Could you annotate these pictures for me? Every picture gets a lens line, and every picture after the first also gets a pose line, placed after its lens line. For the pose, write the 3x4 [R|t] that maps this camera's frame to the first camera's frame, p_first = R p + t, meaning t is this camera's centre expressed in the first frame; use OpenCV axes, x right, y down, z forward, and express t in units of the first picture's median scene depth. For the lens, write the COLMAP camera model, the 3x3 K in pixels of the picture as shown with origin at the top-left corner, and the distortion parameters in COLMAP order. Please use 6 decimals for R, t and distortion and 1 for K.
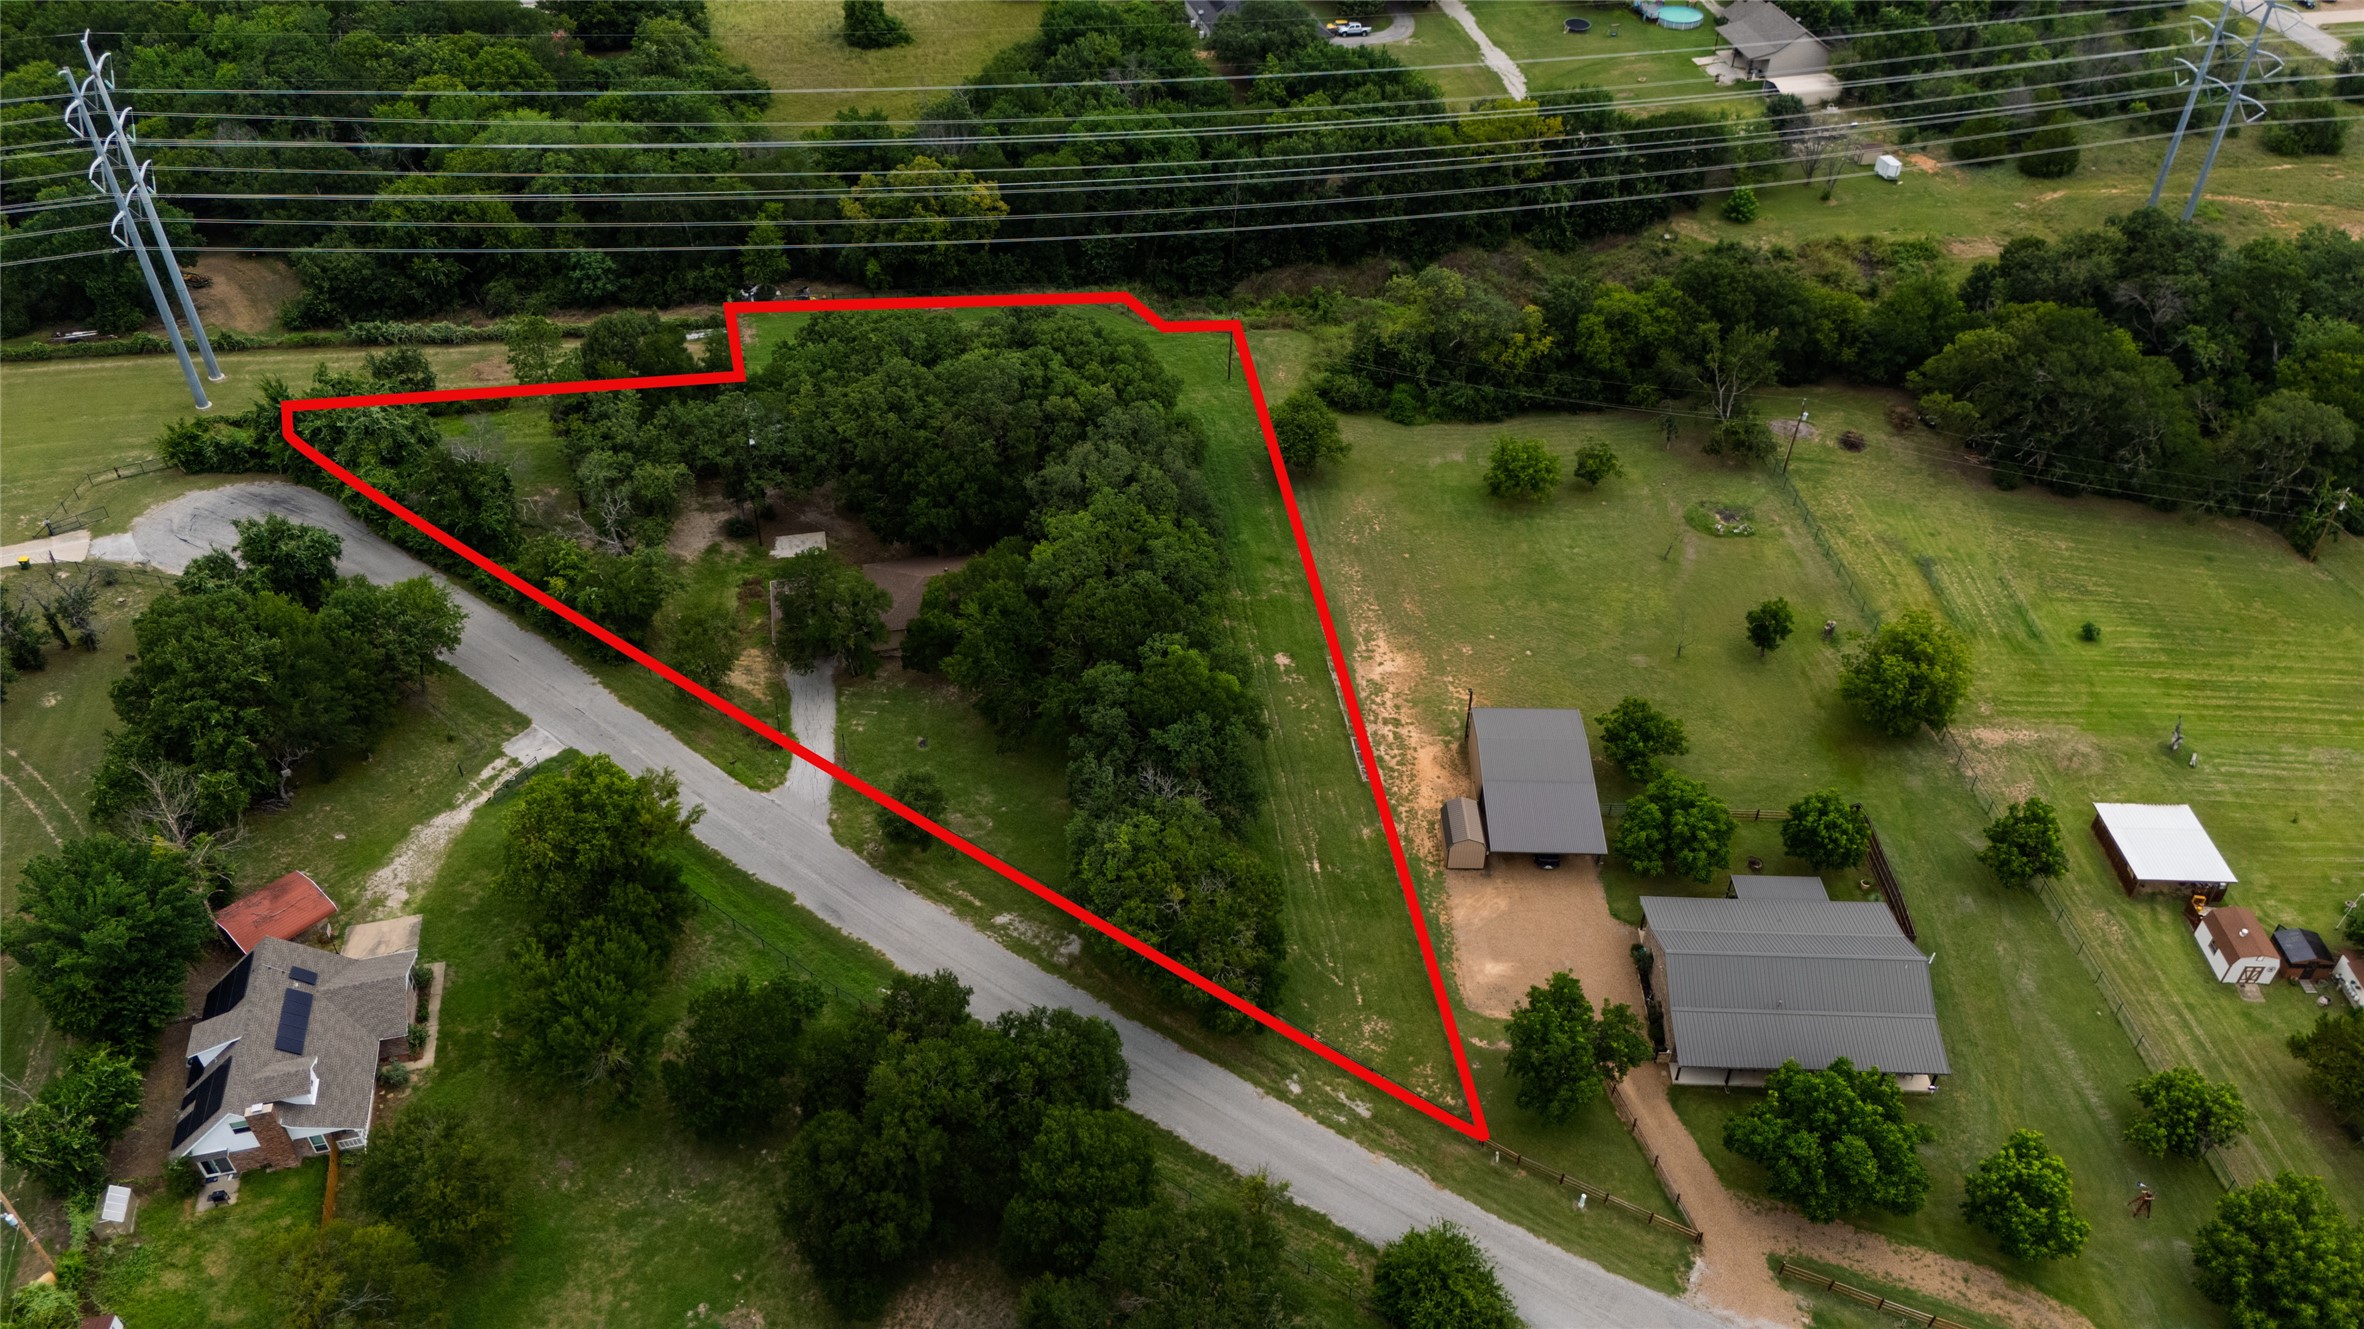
lens RADIAL K [[1774.2, 0, 1179.7], [0, 1774.2, 664.2], [0, 0, 1]] dist [0.046822, -0.009930]
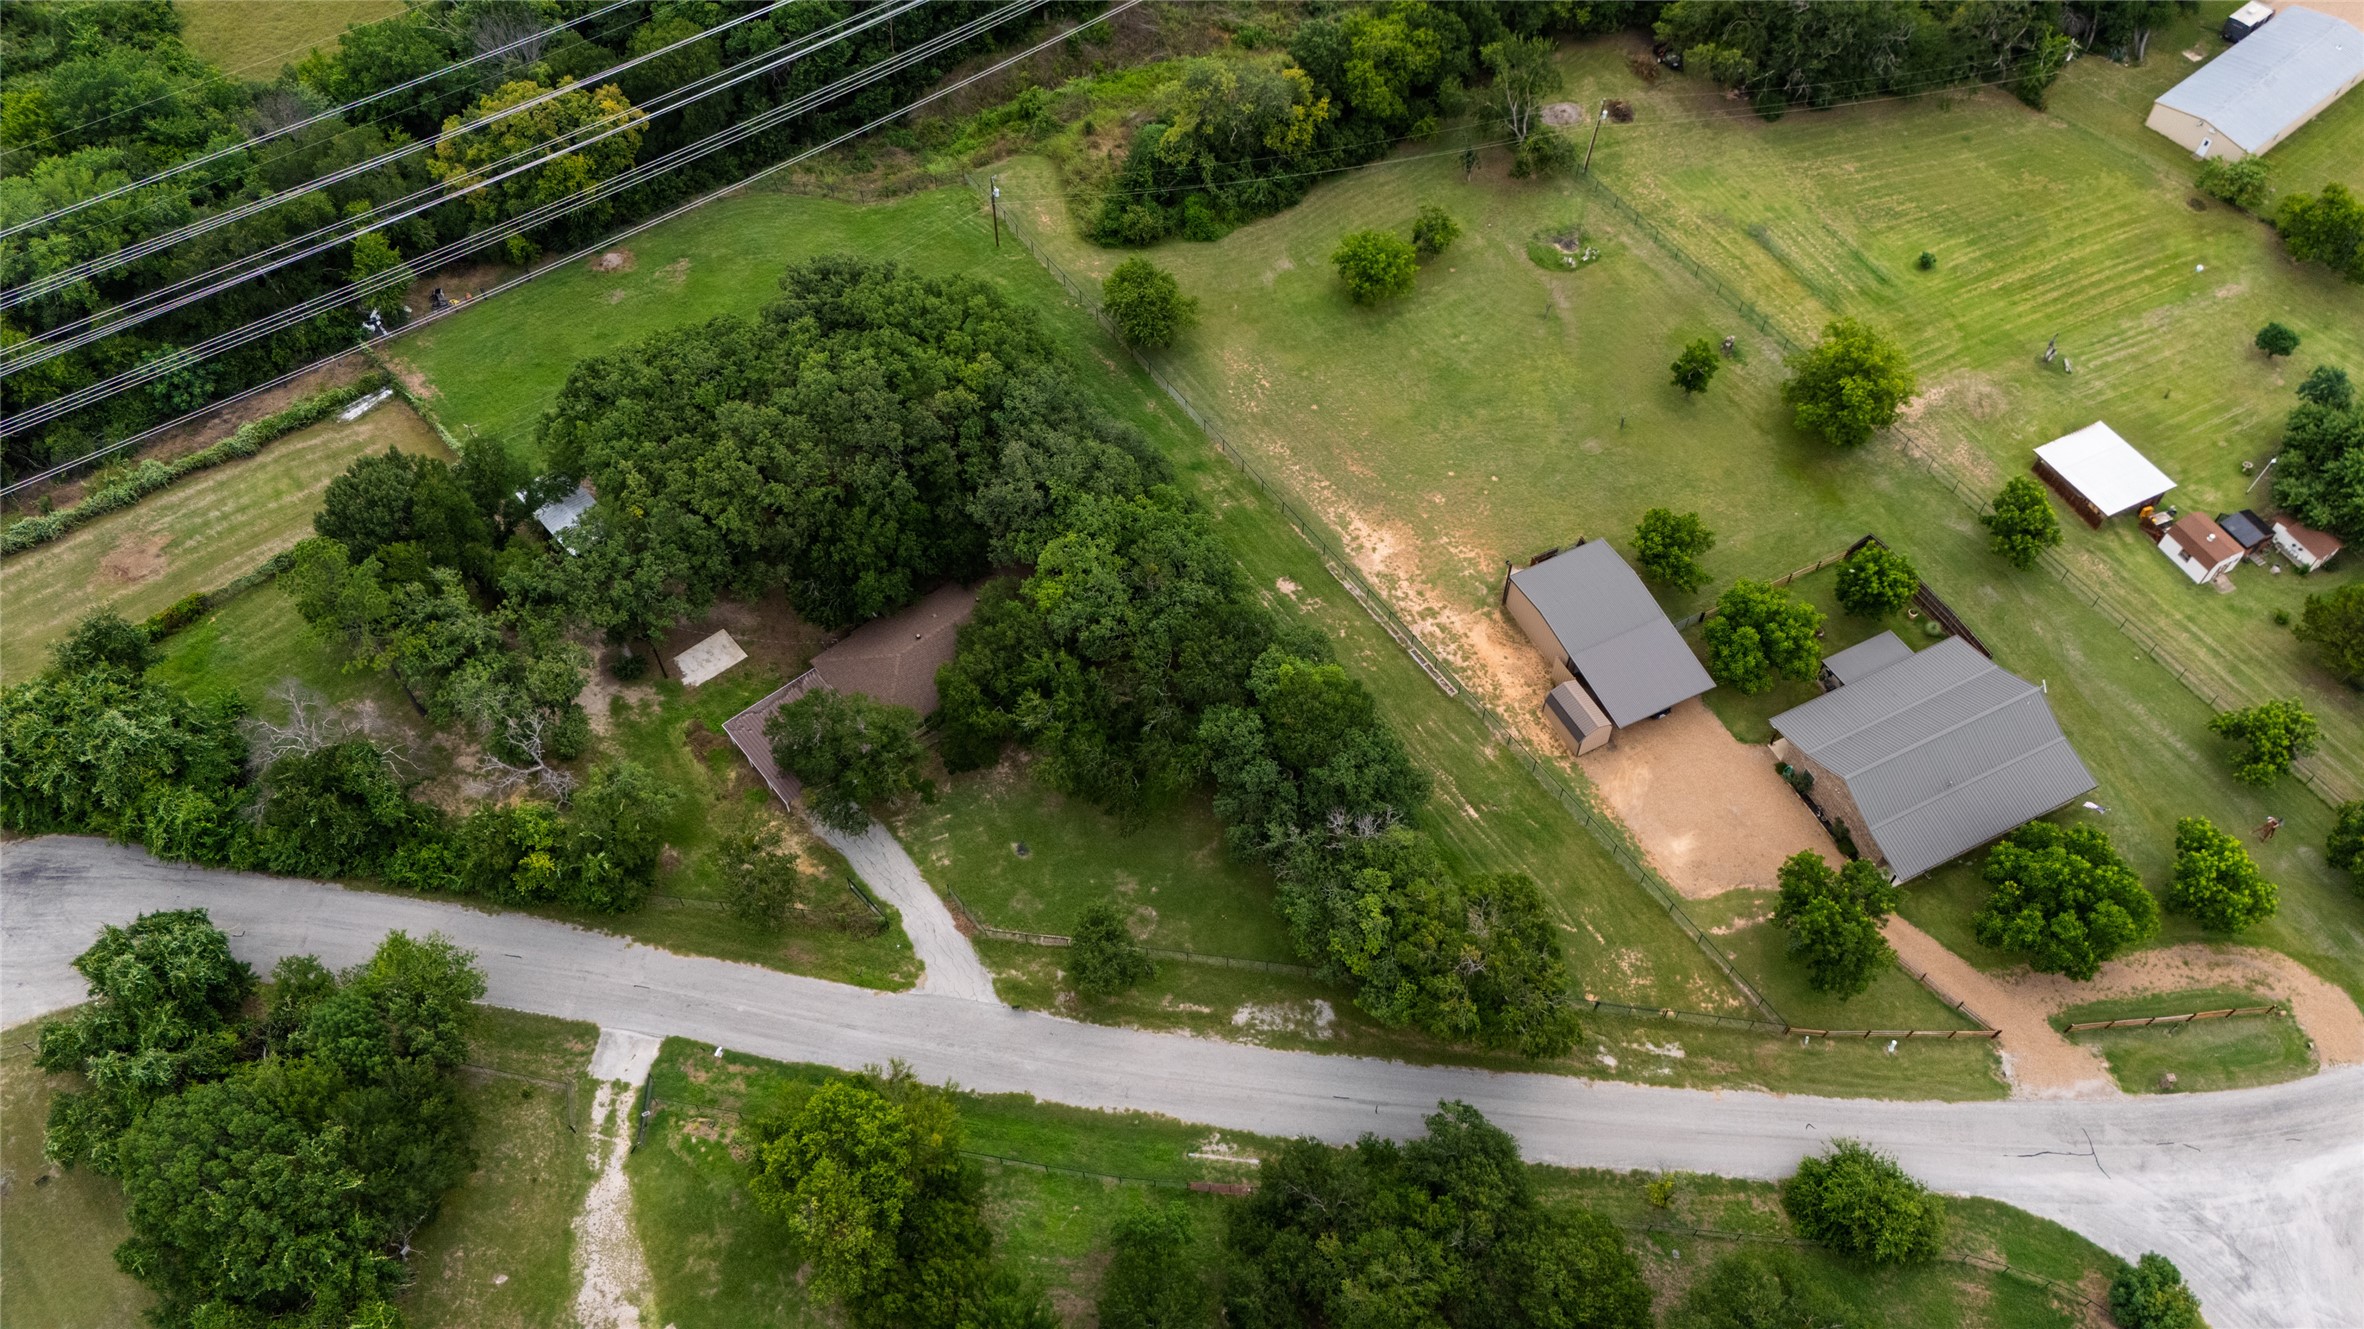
lens RADIAL K [[1774.2, 0, 1182.6], [0, 1774.2, 665.0], [0, 0, 1]] dist [0.046822, -0.009930]
pose [[0.883474, -0.389679, 0.260048, -0.279630], [0.307532, 0.901143, 0.305557, -0.299366], [-0.353409, -0.189979, 0.915975, 0.172996]]
